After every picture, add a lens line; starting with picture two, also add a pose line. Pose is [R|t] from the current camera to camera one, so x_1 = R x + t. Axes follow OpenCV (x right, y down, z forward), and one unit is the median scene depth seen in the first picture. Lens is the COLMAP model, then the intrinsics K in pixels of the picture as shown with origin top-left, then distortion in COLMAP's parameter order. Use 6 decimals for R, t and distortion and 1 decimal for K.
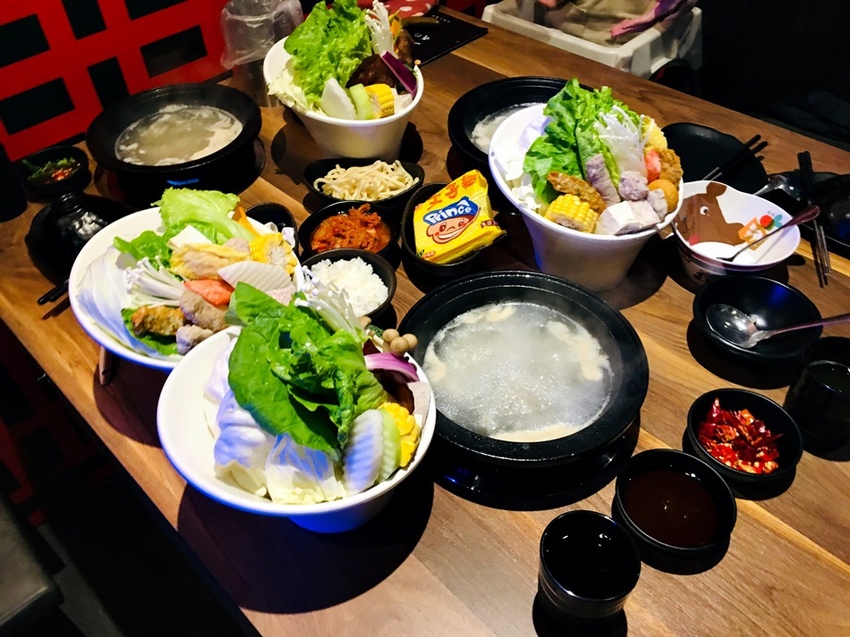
lens RADIAL K [[711.2, 0, 411.5], [0, 711.2, 319.8], [0, 0, 1]] dist [0.000671, -0.002194]
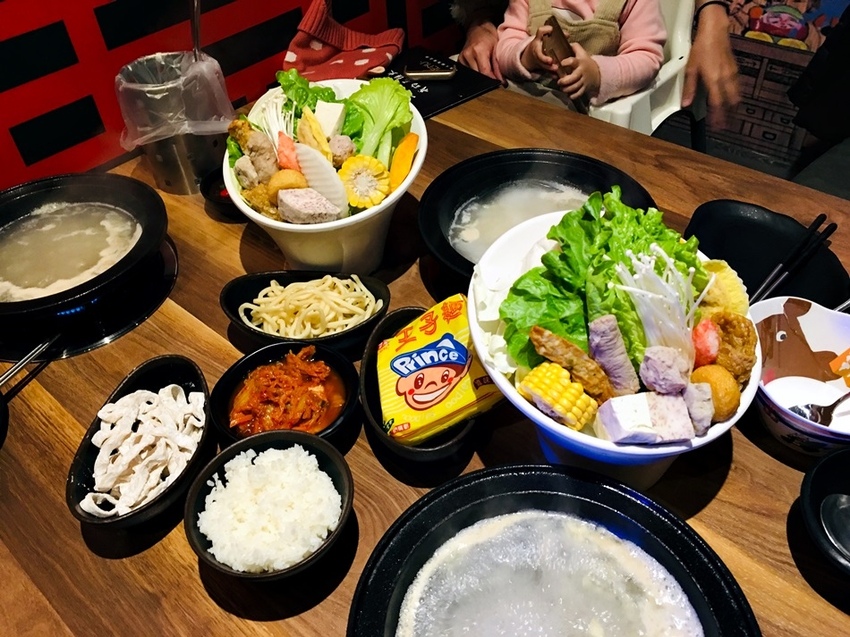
lens RADIAL K [[722.6, 0, 425.0], [0, 722.6, 318.5], [0, 0, 1]] dist [0.005555, -0.002326]
pose [[0.997460, -0.052681, 0.047932, 0.018703], [0.054989, 0.997323, -0.048189, -0.153255], [-0.045266, 0.050702, 0.997687, 0.282073]]
